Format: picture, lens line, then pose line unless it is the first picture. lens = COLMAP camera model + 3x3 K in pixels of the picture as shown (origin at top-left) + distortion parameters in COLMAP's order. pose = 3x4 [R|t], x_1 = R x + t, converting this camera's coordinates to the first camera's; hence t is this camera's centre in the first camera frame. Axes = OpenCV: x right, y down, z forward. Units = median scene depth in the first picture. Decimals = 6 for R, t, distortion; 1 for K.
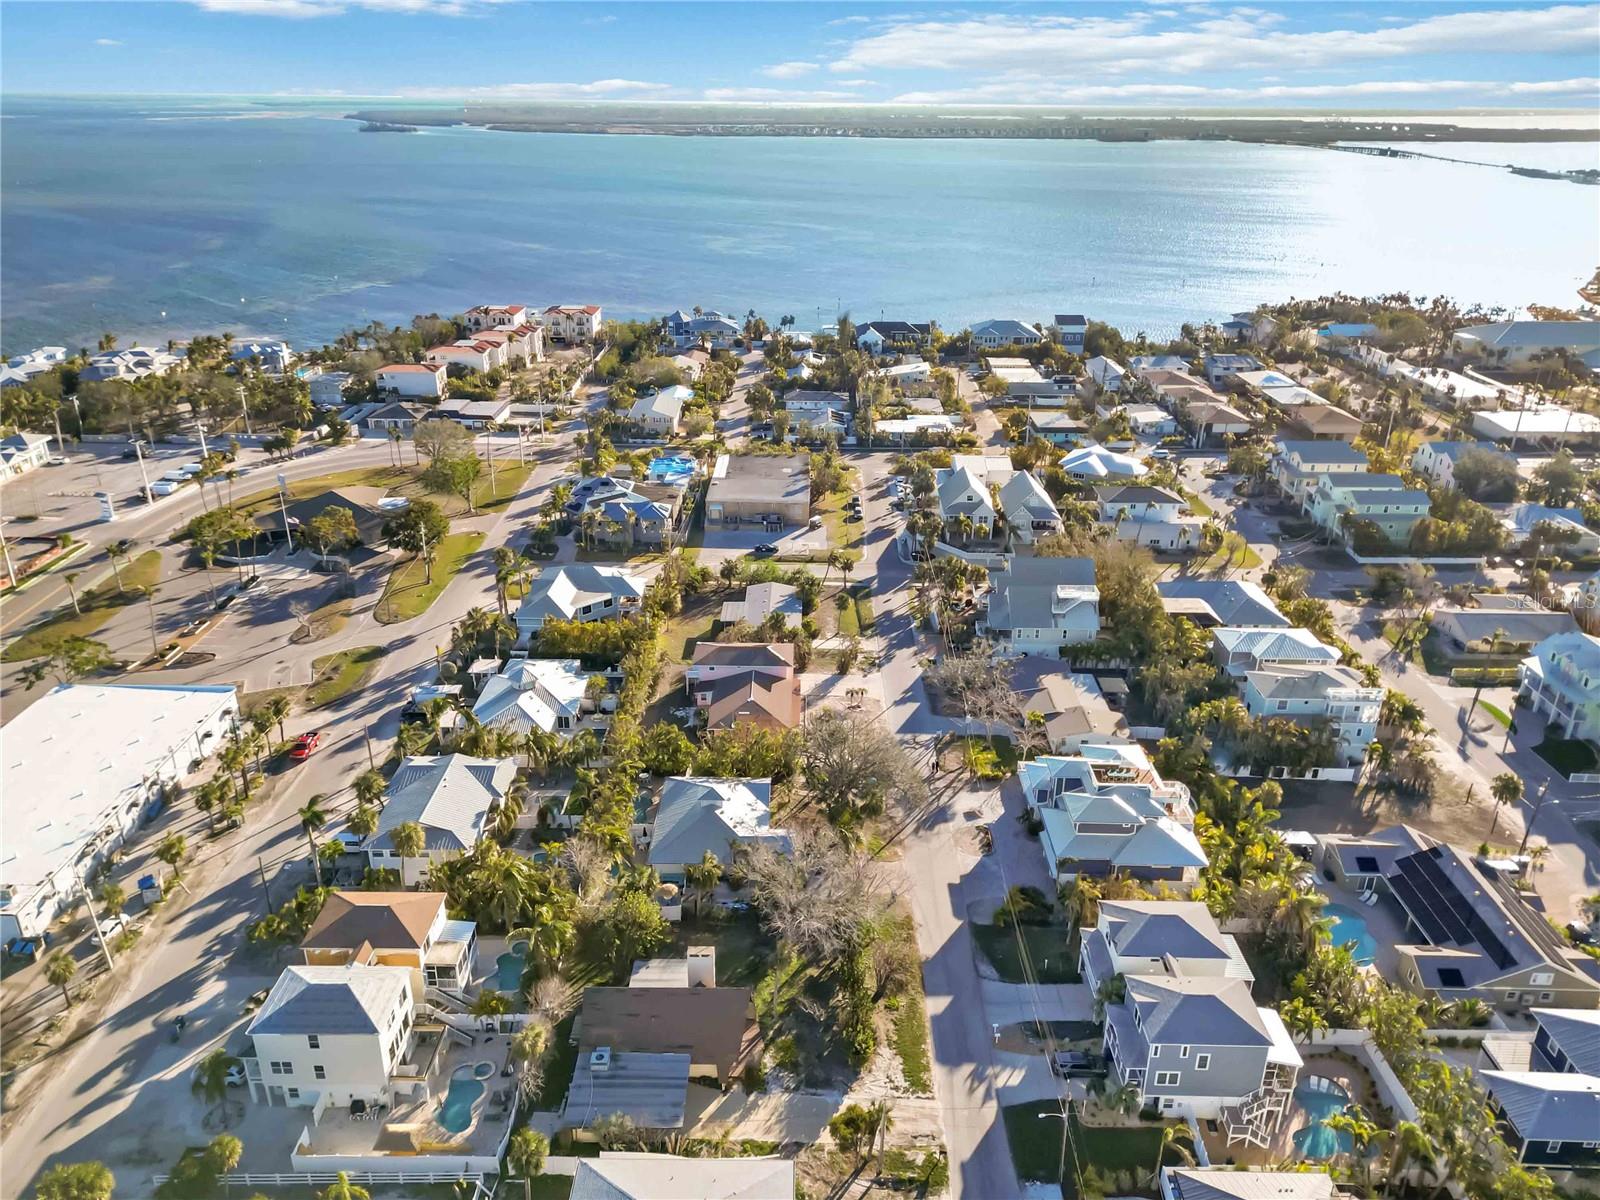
lens RADIAL K [[1123.1, 0, 804.3], [0, 1123.1, 608.0], [0, 0, 1]] dist [0.103711, -0.128562]
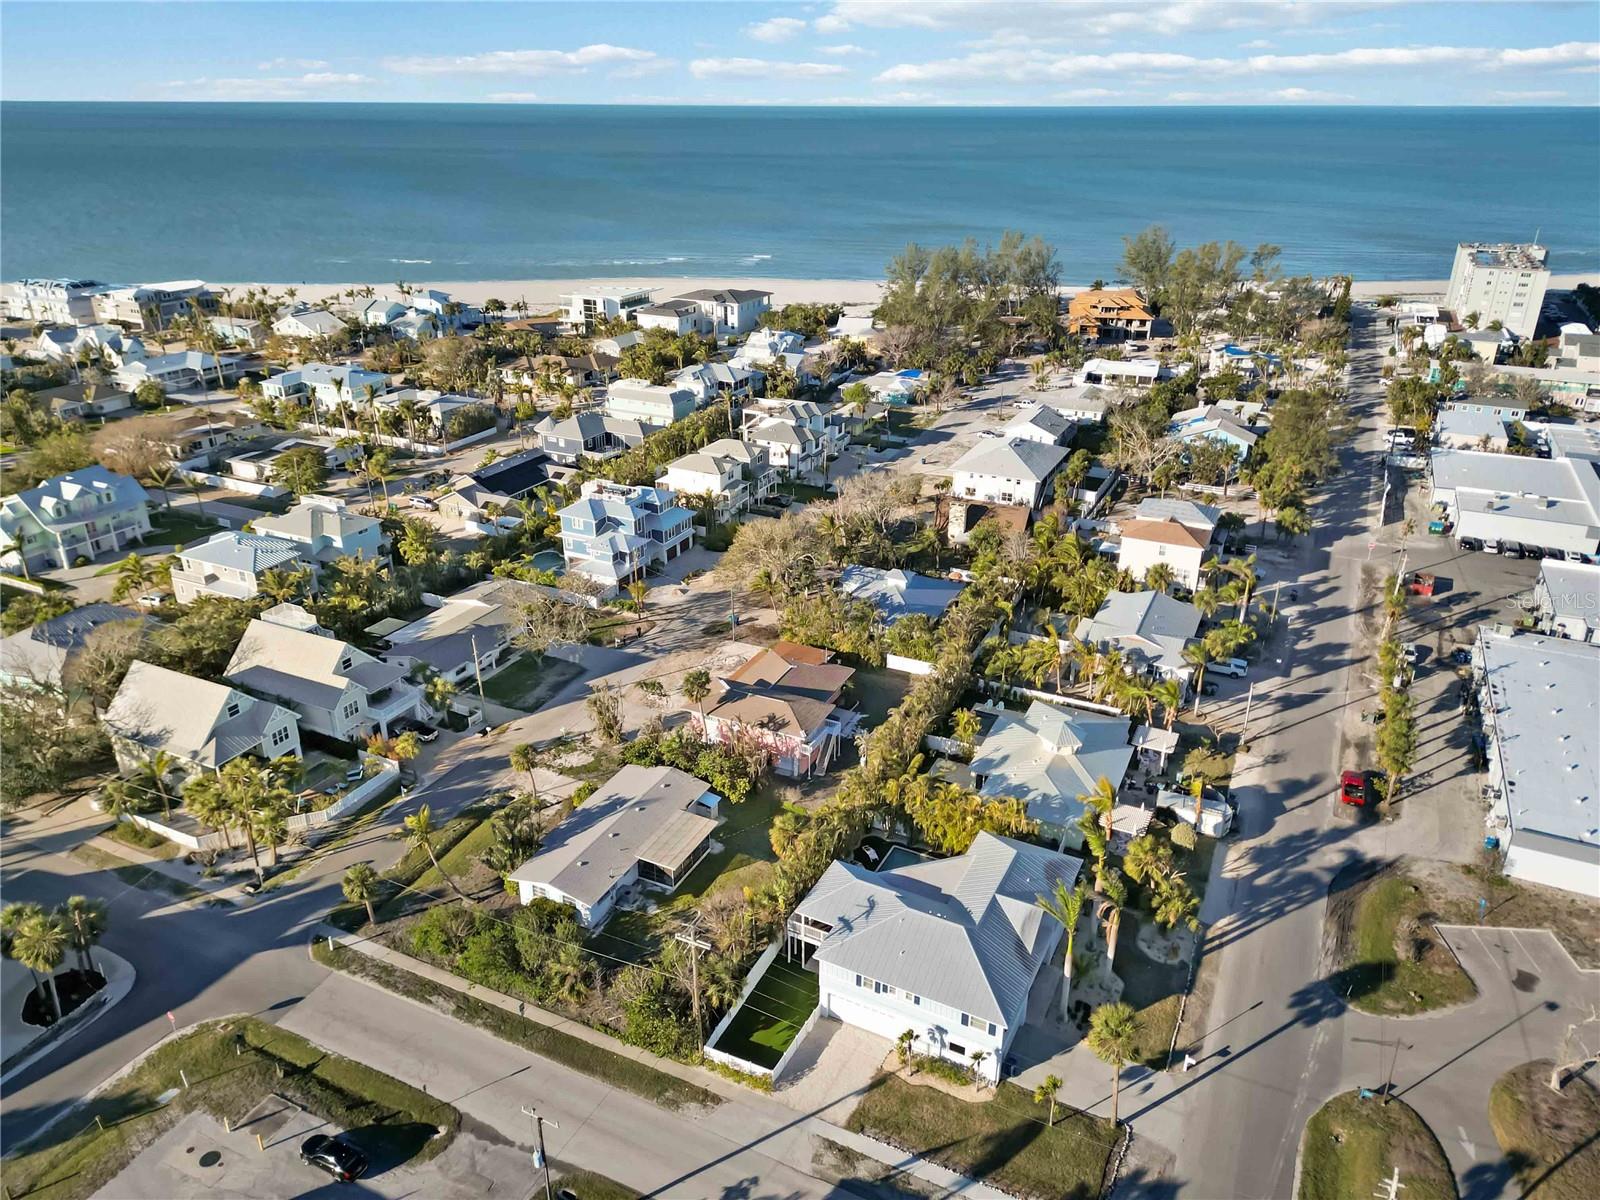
lens RADIAL K [[1123.1, 0, 804.3], [0, 1123.1, 608.0], [0, 0, 1]] dist [0.103711, -0.128562]
pose [[-0.905950, -0.201160, 0.372545, -0.268279], [0.143198, 0.682479, 0.716740, -0.414851], [-0.398433, 0.702678, -0.589486, 1.114912]]
